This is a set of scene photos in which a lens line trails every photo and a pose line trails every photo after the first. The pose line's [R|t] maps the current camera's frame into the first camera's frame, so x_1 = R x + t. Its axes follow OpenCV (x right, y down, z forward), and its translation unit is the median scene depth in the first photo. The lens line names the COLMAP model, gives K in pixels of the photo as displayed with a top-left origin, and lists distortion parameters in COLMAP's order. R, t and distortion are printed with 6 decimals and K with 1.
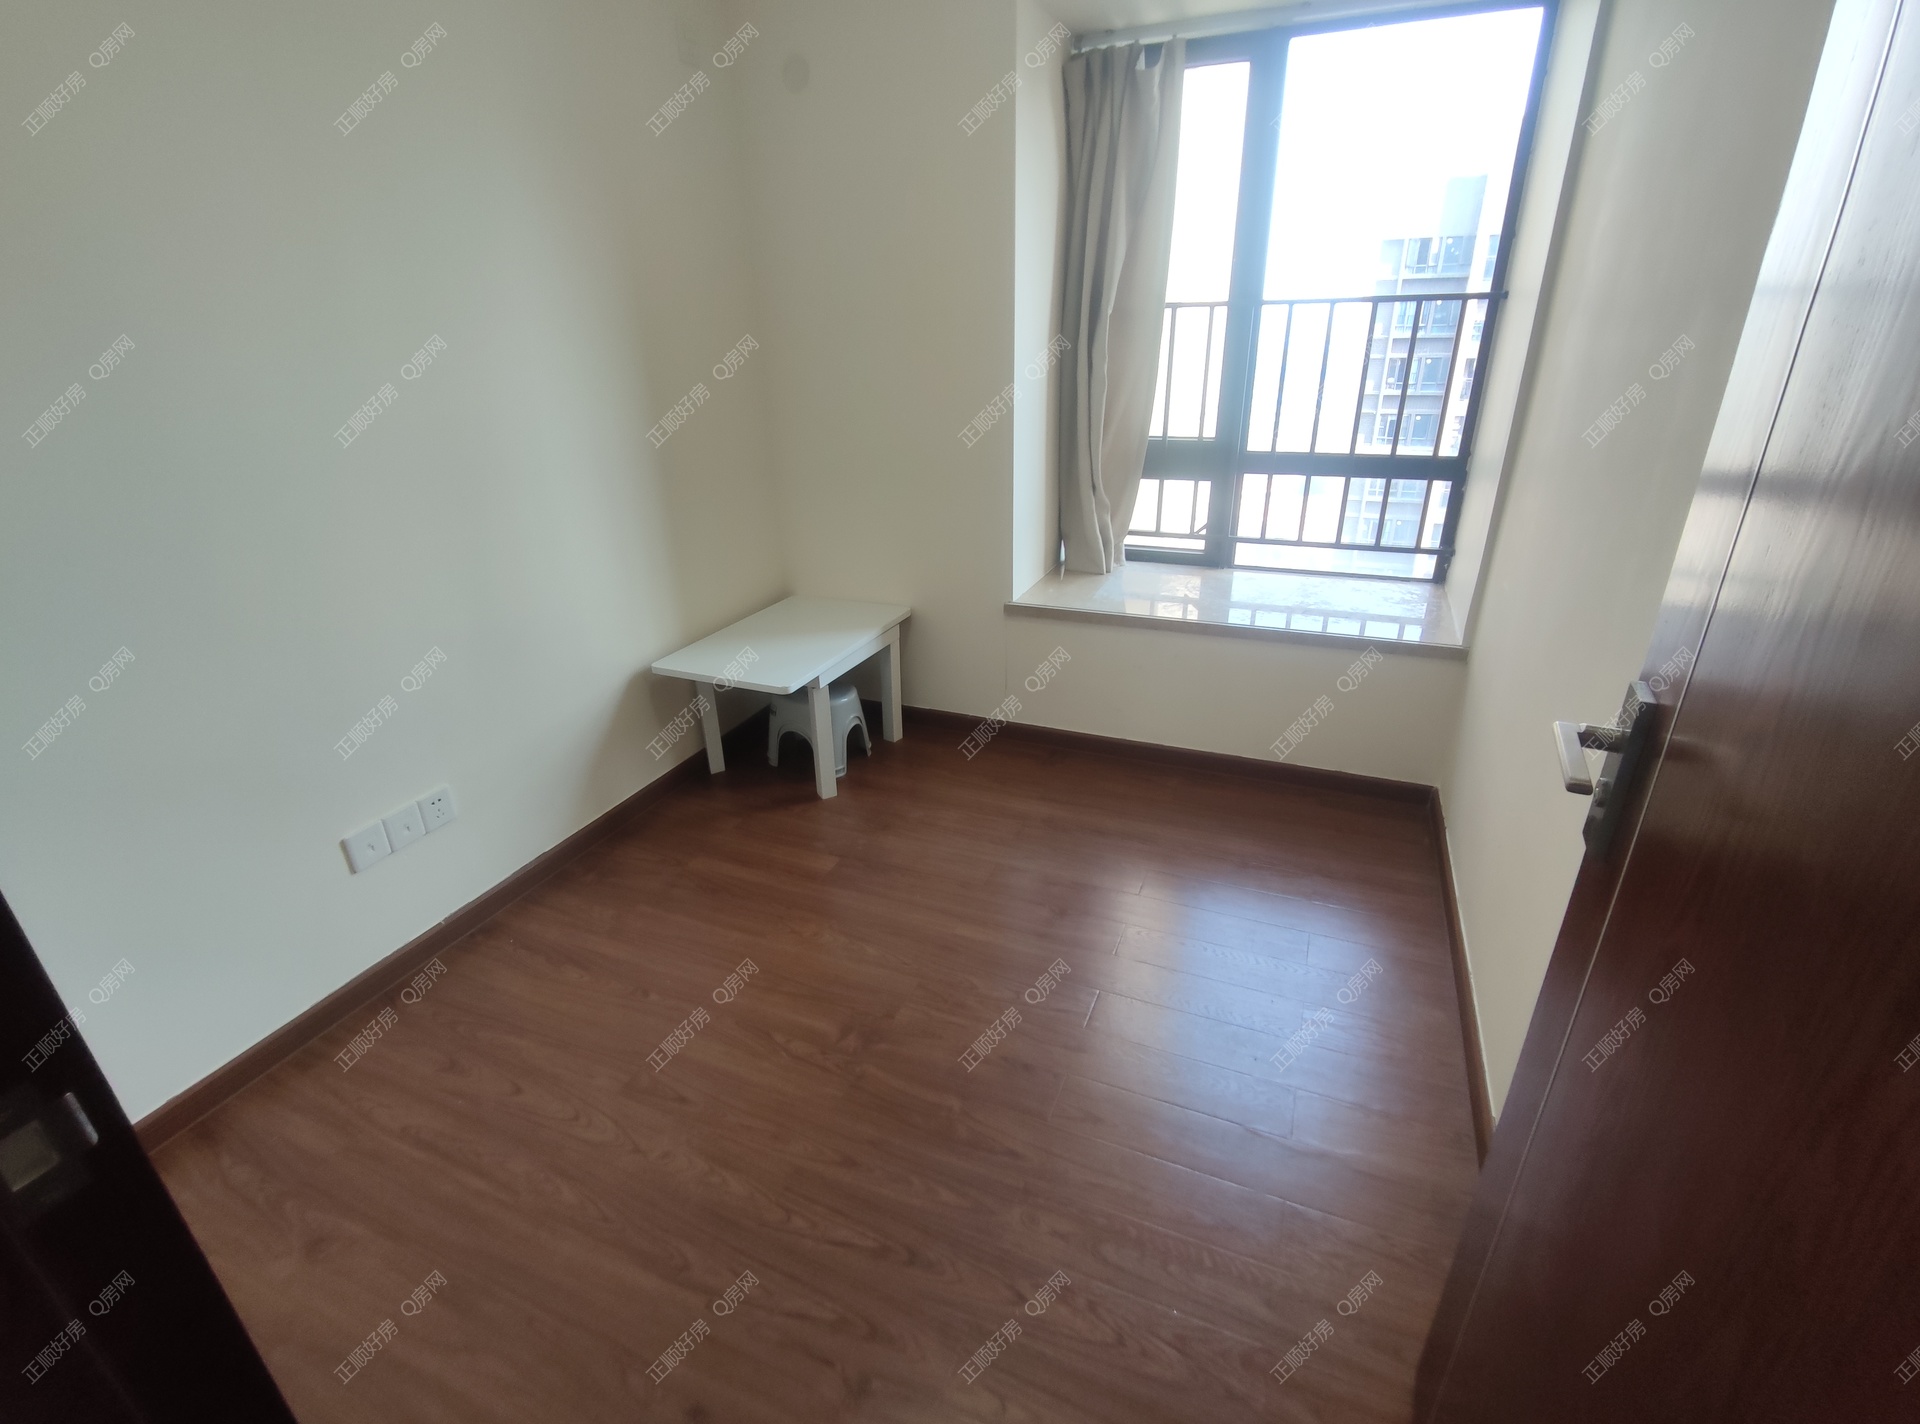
lens RADIAL K [[885.8, 0, 950.2], [0, 885.8, 726.7], [0, 0, 1]] dist [-0.000613, -0.000654]
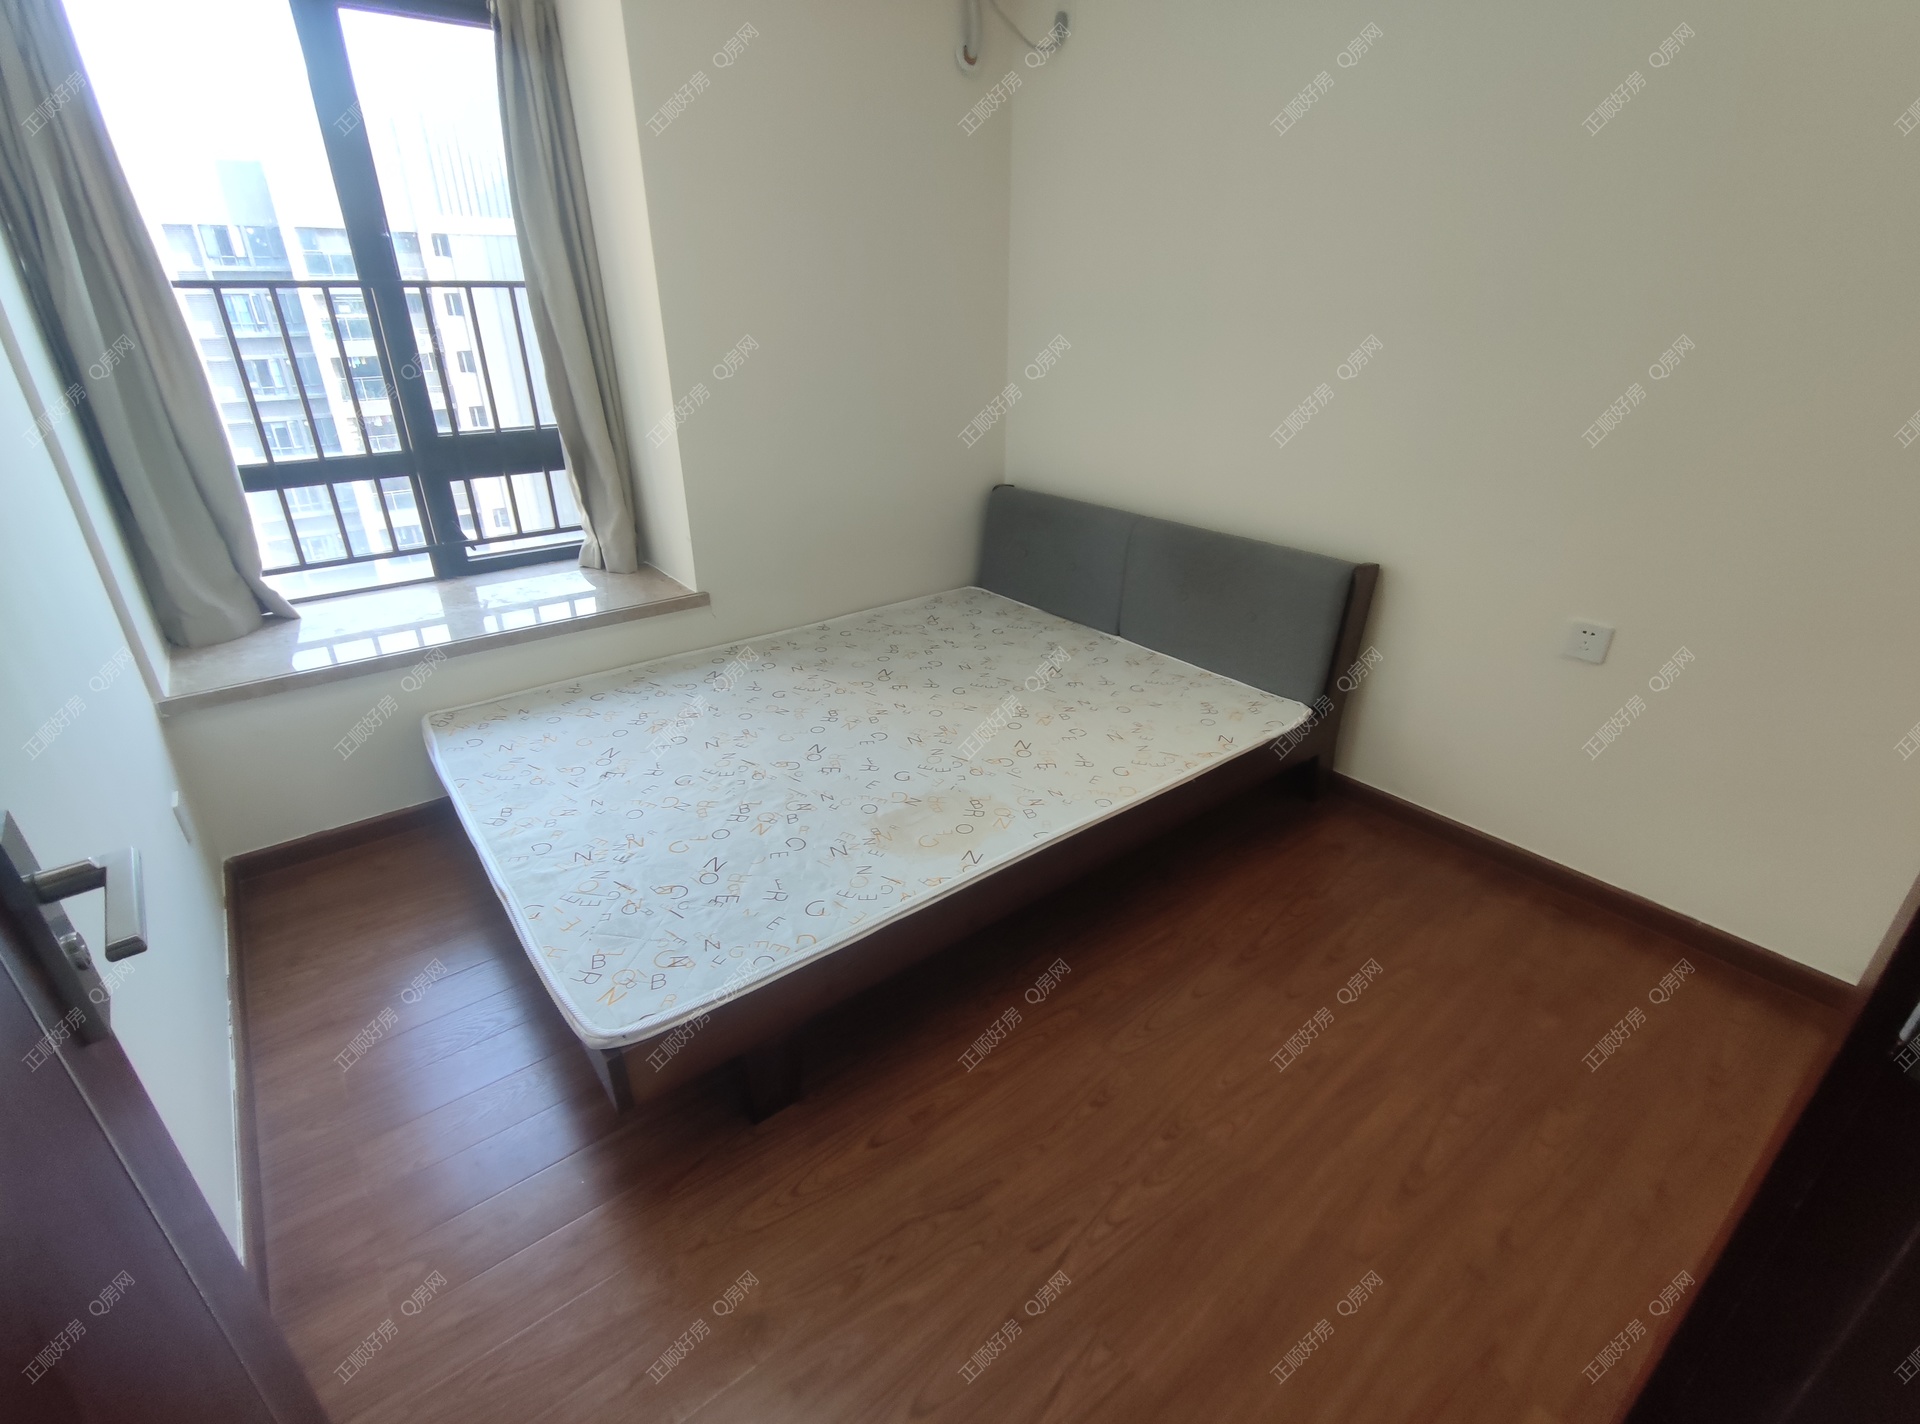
lens RADIAL K [[885.8, 0, 951.8], [0, 885.8, 709.6], [0, 0, 1]] dist [-0.000613, -0.000654]
pose [[0.479717, -0.349195, 0.804944, -0.207773], [0.359943, 0.914968, 0.182412, -0.035695], [-0.800195, 0.202228, 0.564616, 0.097965]]
